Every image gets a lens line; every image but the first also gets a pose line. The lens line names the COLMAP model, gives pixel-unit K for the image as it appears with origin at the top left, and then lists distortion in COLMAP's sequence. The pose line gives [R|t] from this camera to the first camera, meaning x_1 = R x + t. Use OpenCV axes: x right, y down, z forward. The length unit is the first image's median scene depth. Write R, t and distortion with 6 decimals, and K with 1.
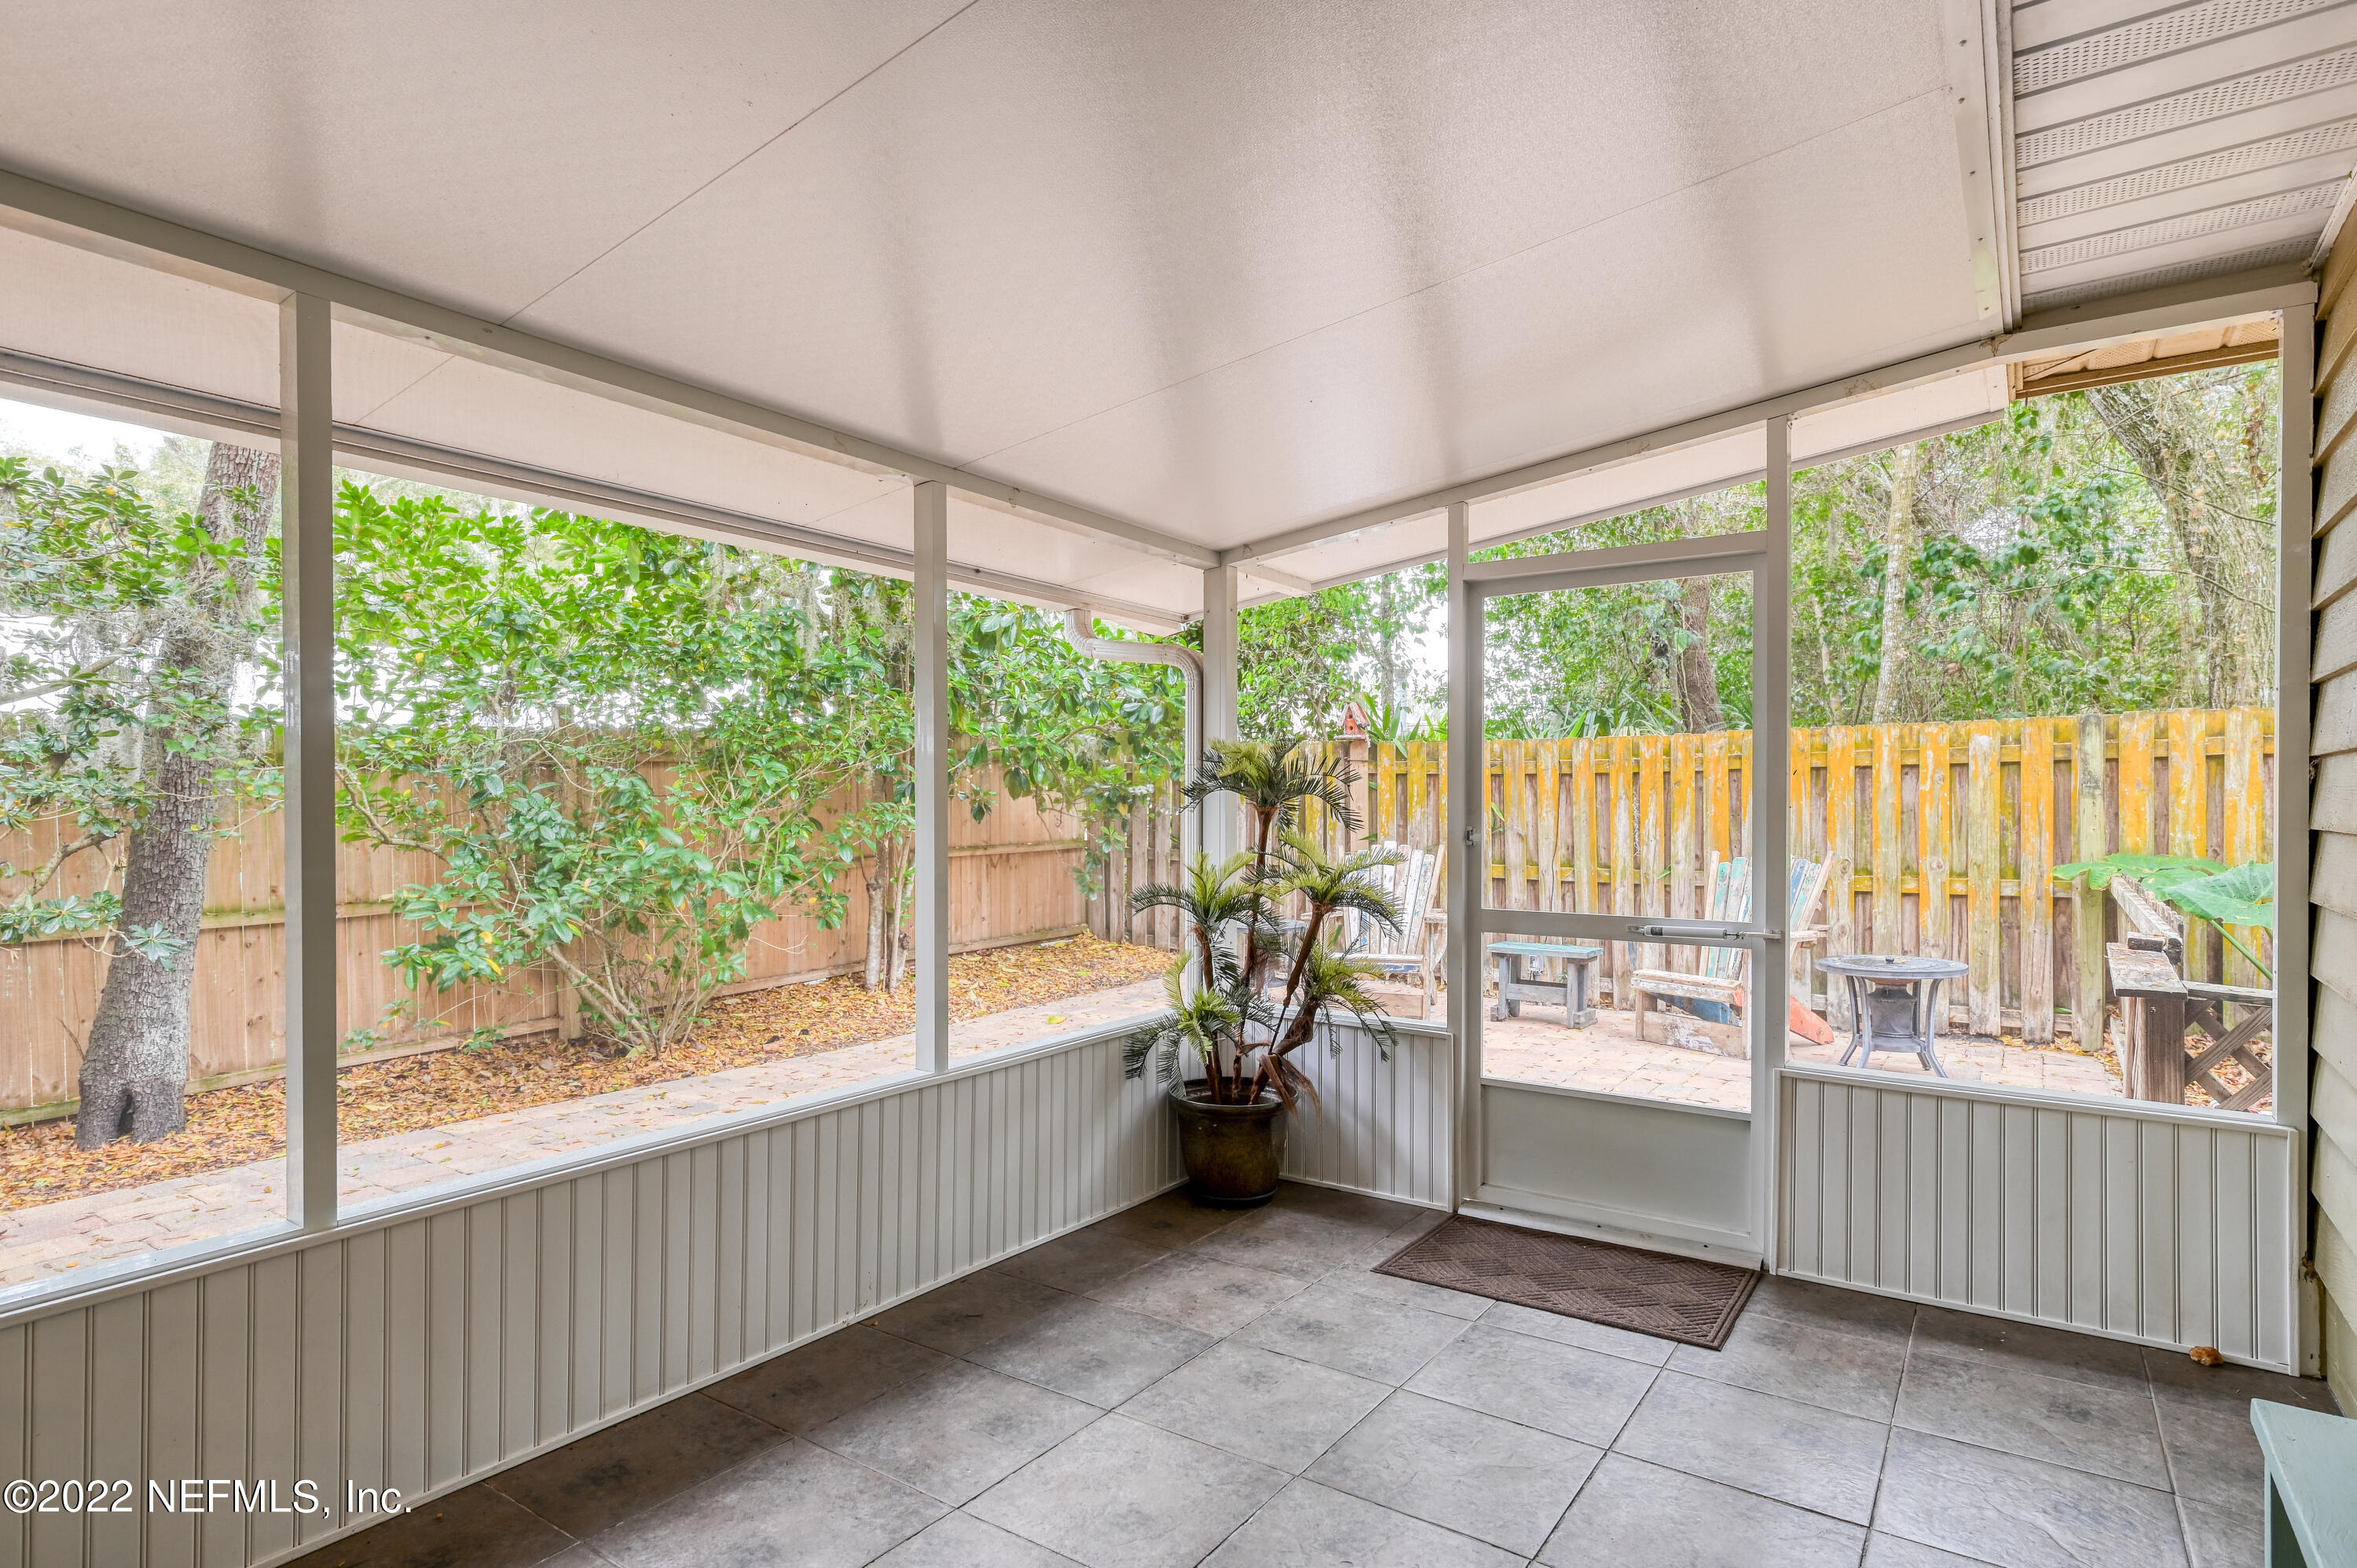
lens RADIAL K [[1210.0, 0, 1178.5], [0, 1210.0, 784.0], [0, 0, 1]] dist [0.001288, 0.000618]
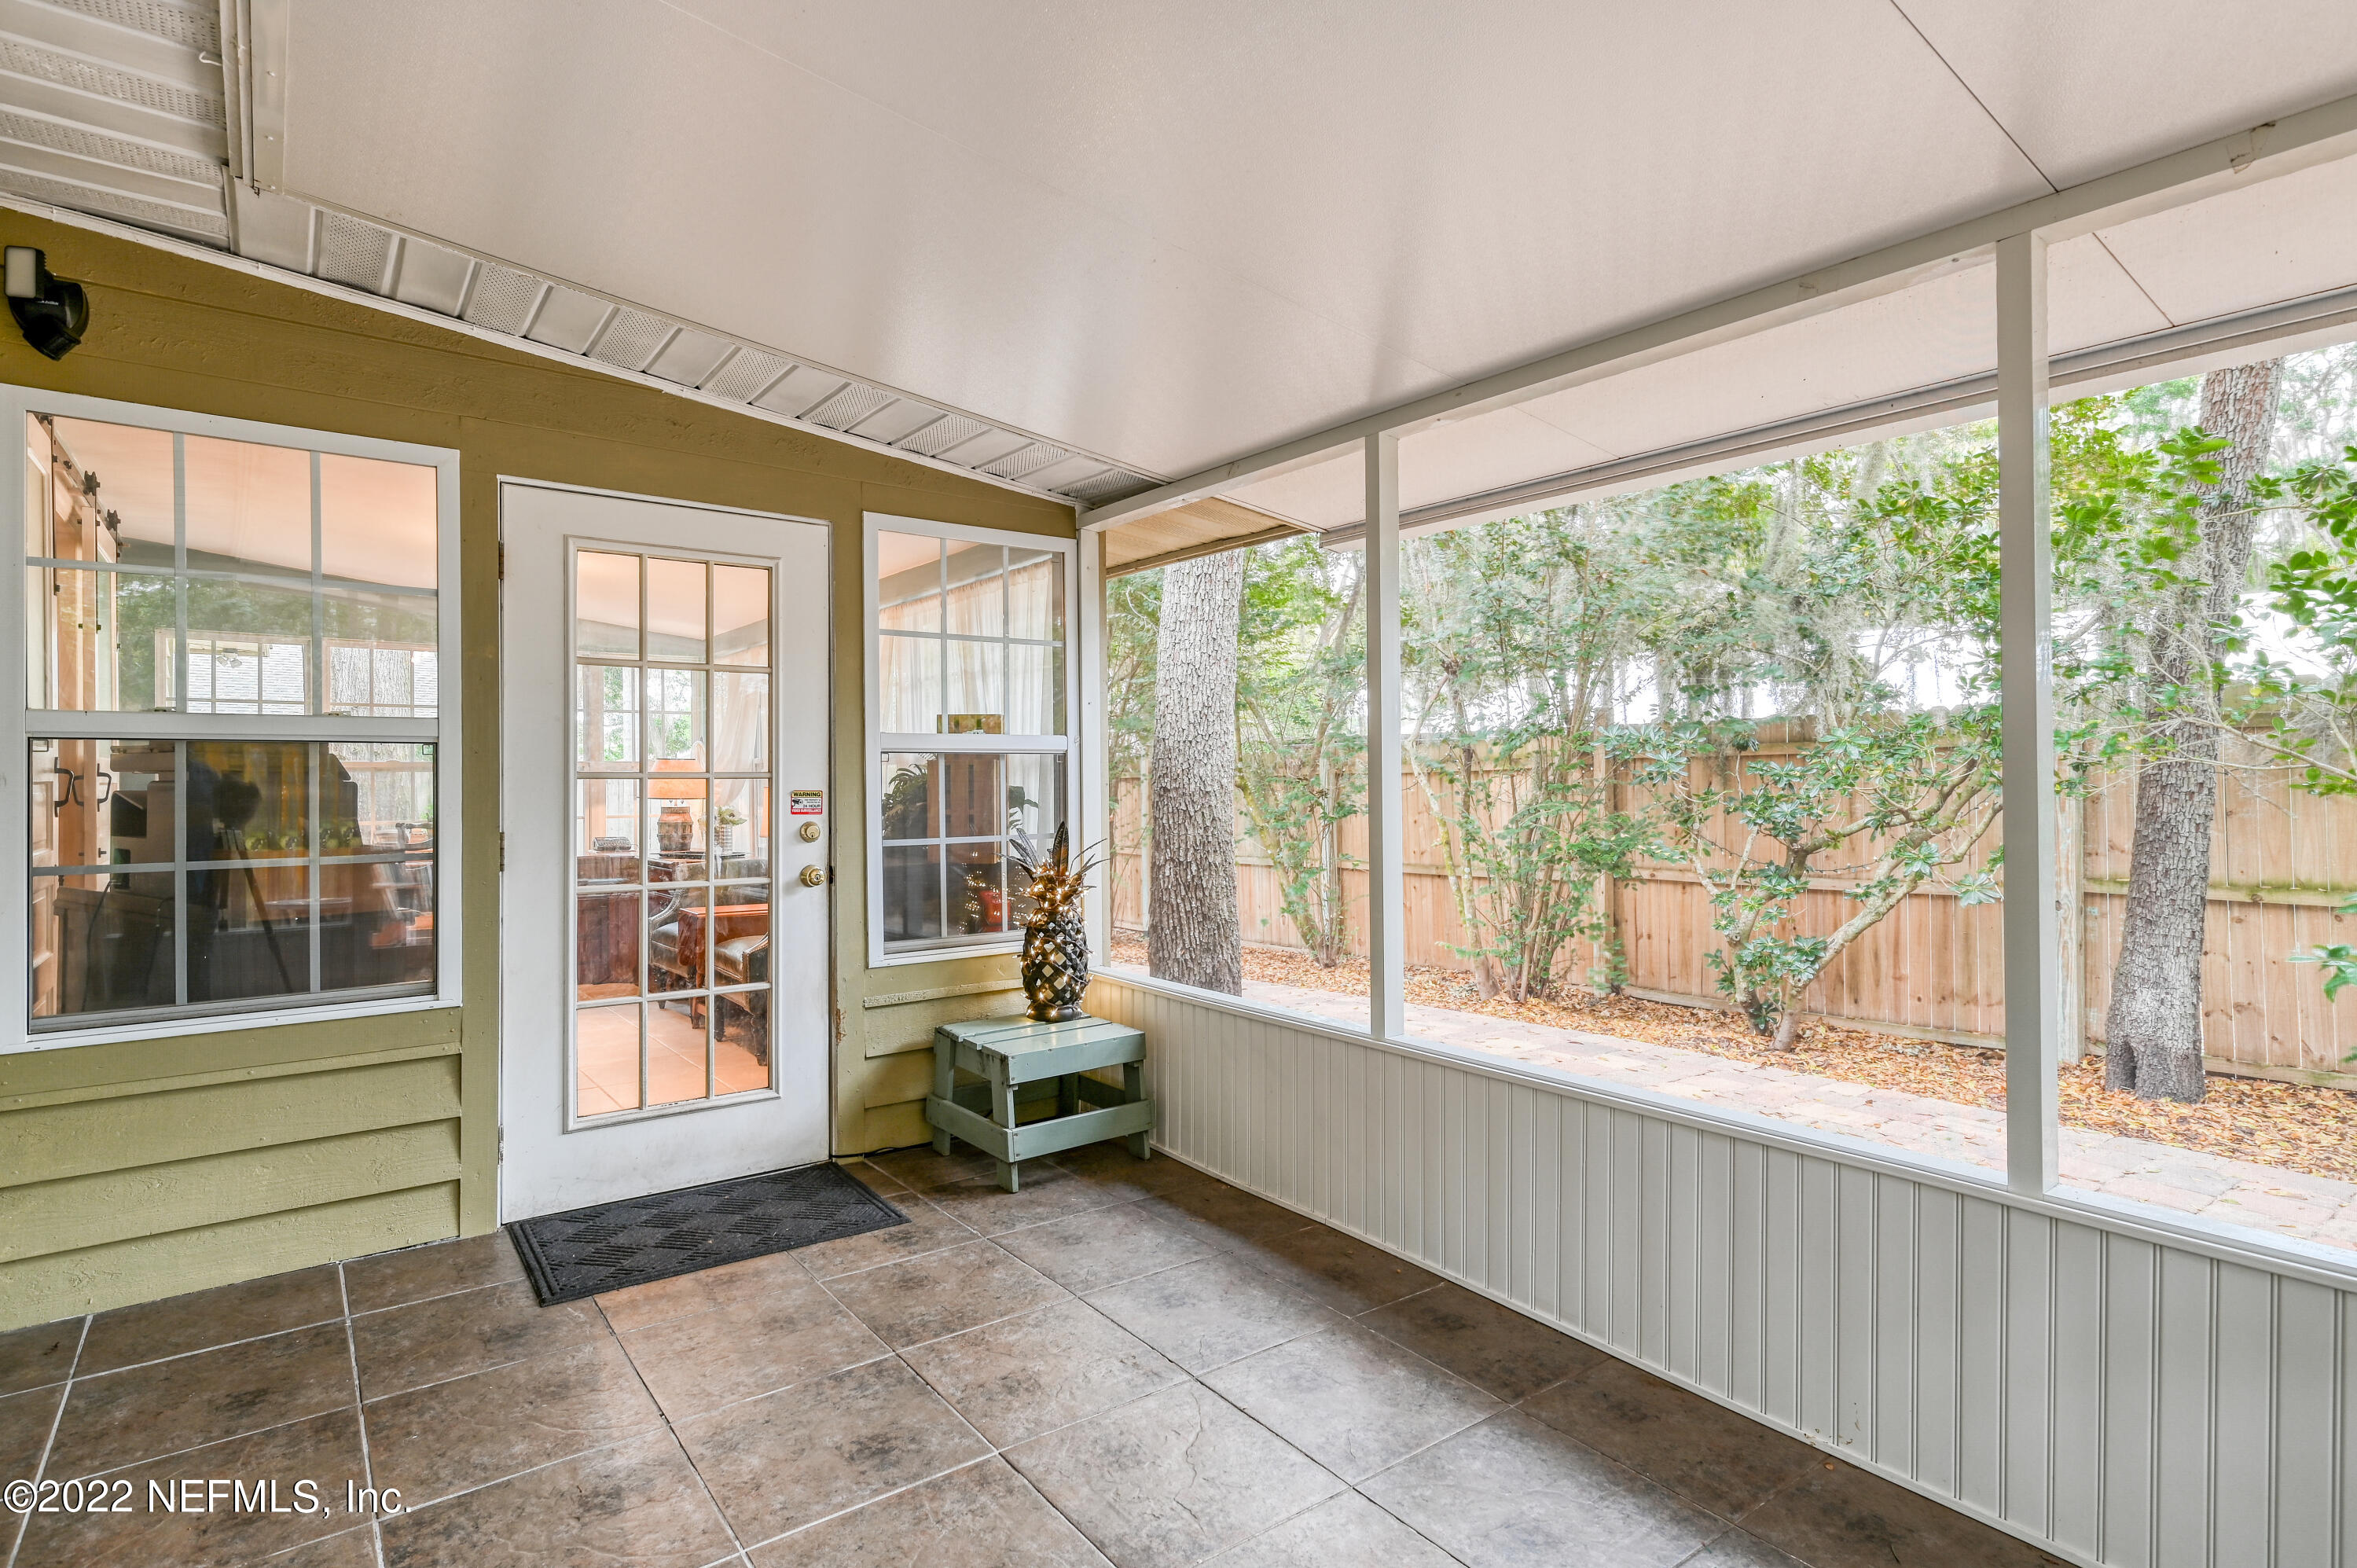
lens RADIAL K [[1239.0, 0, 1176.5], [0, 1239.0, 809.0], [0, 0, 1]] dist [0.003017, 0.001954]
pose [[-0.321628, 0.039741, -0.946032, 0.441571], [0.025473, 0.999120, 0.033311, 0.004306], [0.946523, -0.013385, -0.322358, 0.658254]]
